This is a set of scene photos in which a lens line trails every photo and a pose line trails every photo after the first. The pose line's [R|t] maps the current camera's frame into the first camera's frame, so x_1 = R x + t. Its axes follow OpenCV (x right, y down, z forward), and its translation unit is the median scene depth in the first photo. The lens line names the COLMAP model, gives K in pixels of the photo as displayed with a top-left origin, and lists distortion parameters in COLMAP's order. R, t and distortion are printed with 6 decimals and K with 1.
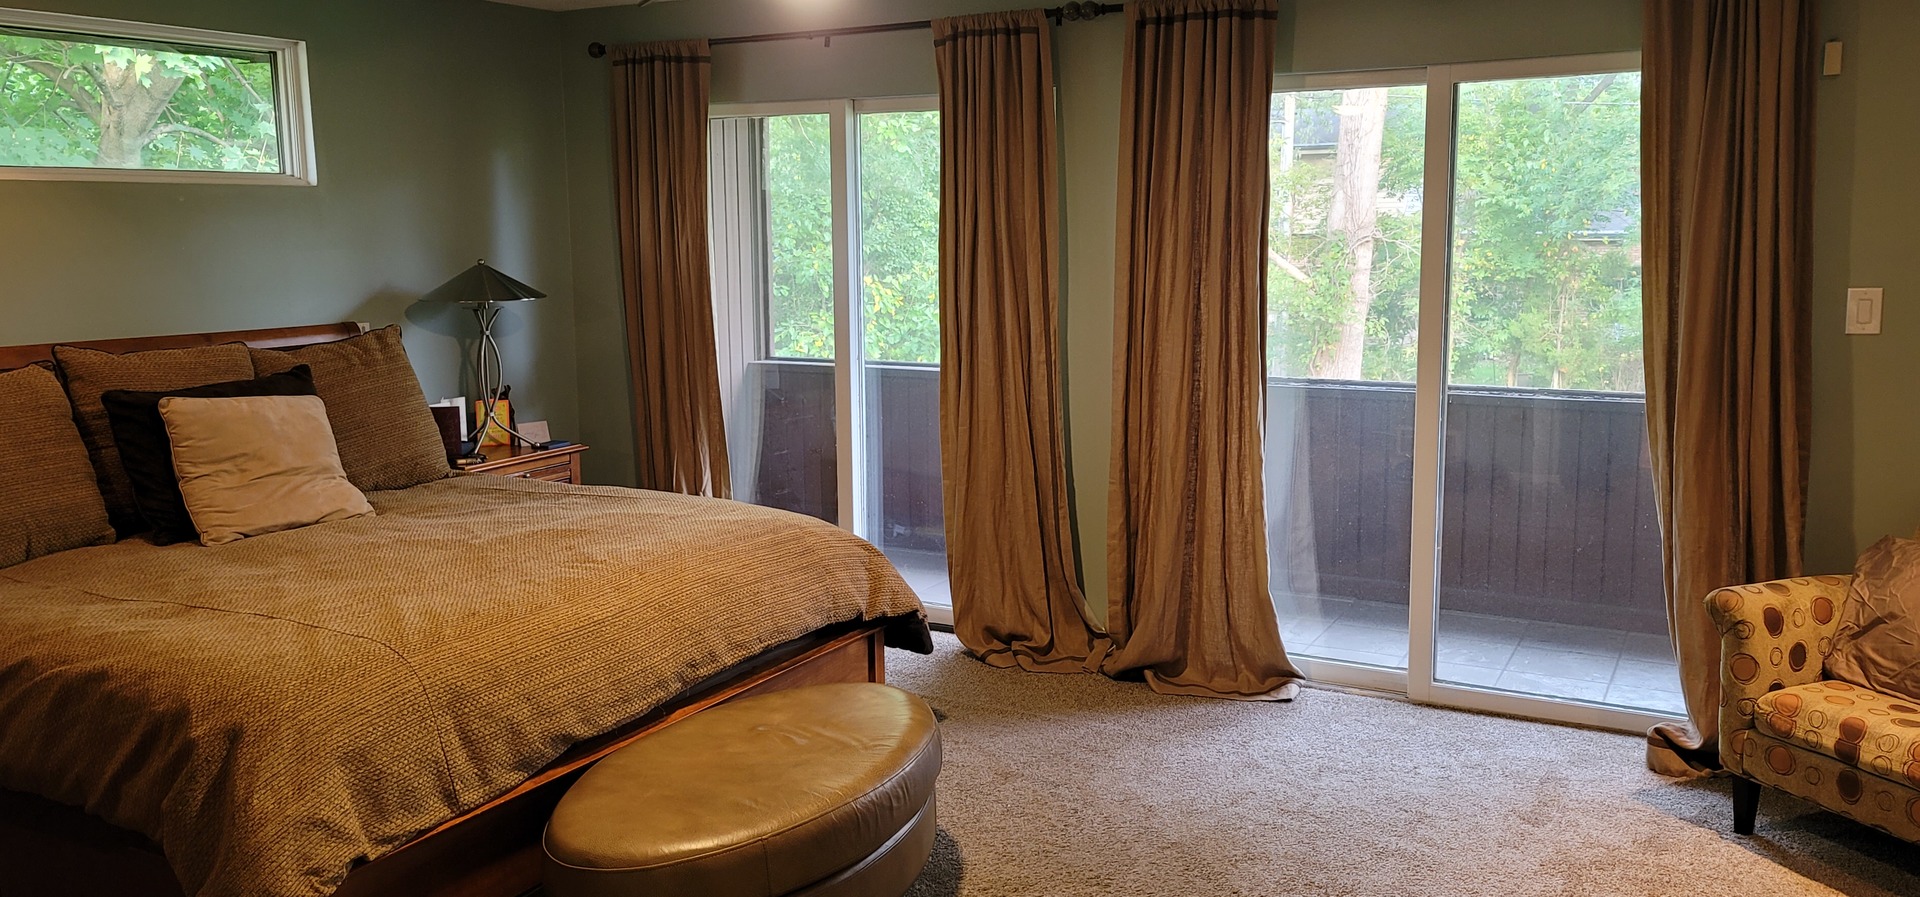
lens RADIAL K [[1483.9, 0, 960.6], [0, 1483.9, 443.2], [0, 0, 1]] dist [0.055874, -0.014902]
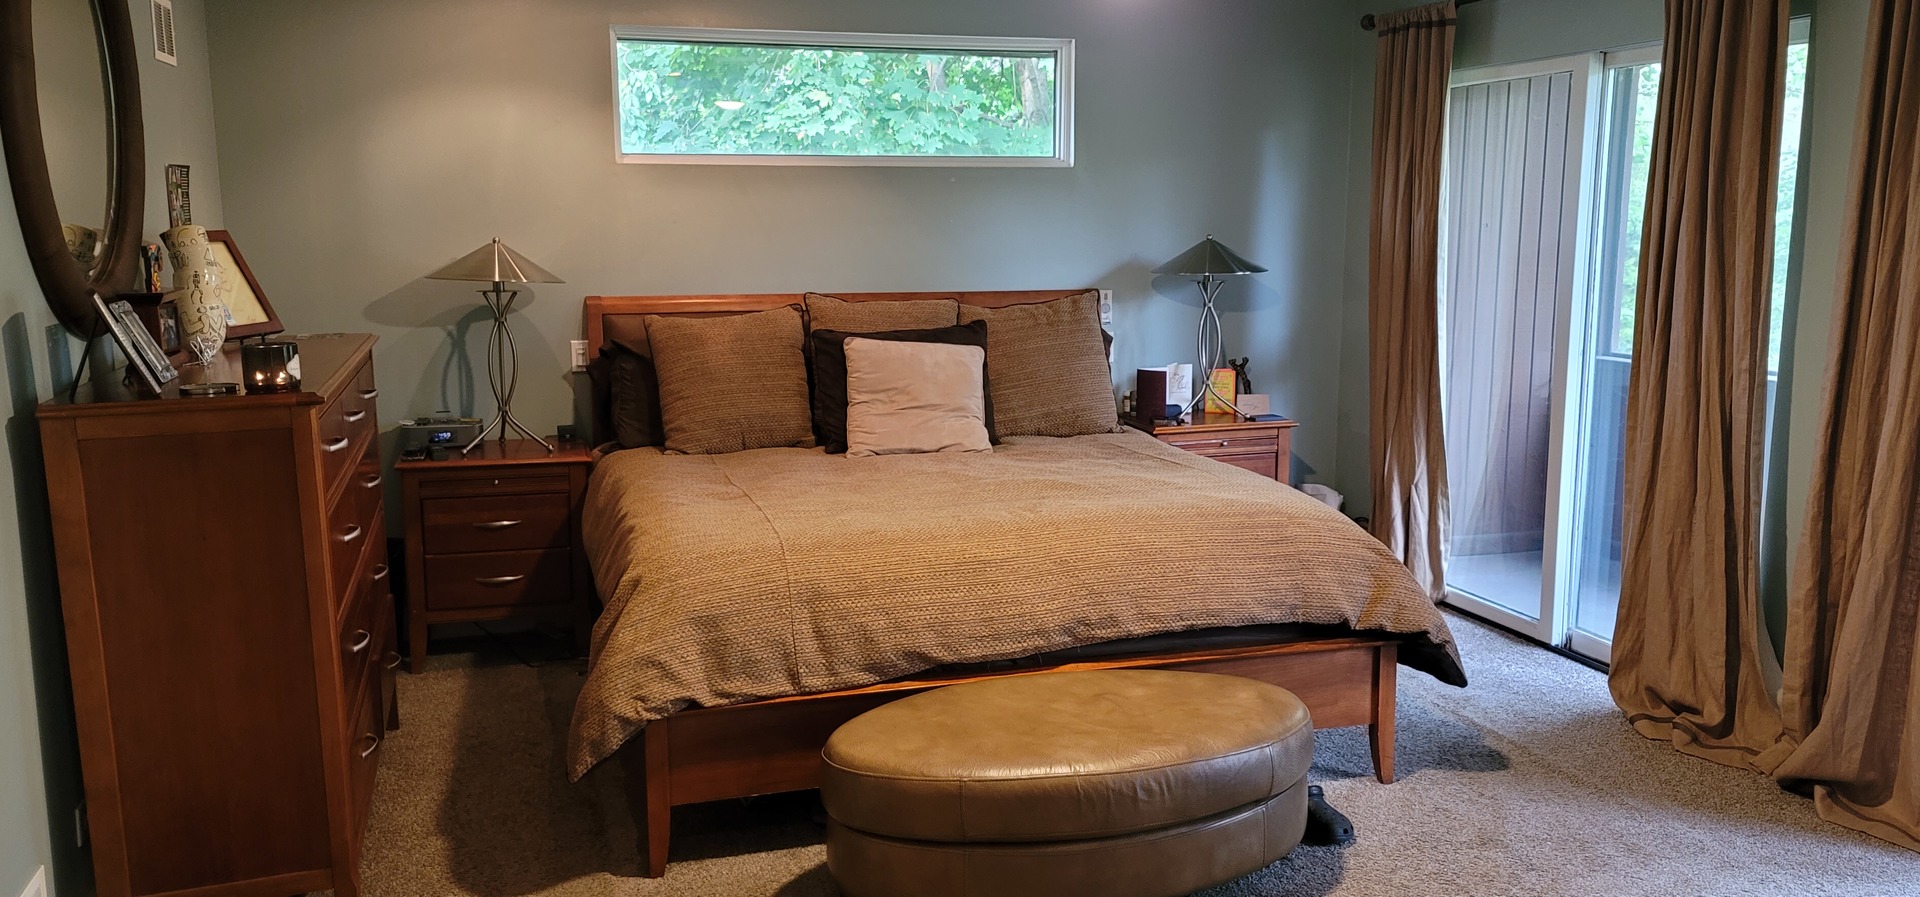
lens RADIAL K [[1483.9, 0, 962.6], [0, 1483.9, 453.7], [0, 0, 1]] dist [0.055874, -0.014902]
pose [[0.721181, 0.118203, -0.682588, 0.390488], [-0.108216, 0.992461, 0.057528, -0.015124], [0.684242, 0.032379, 0.728536, 0.166937]]
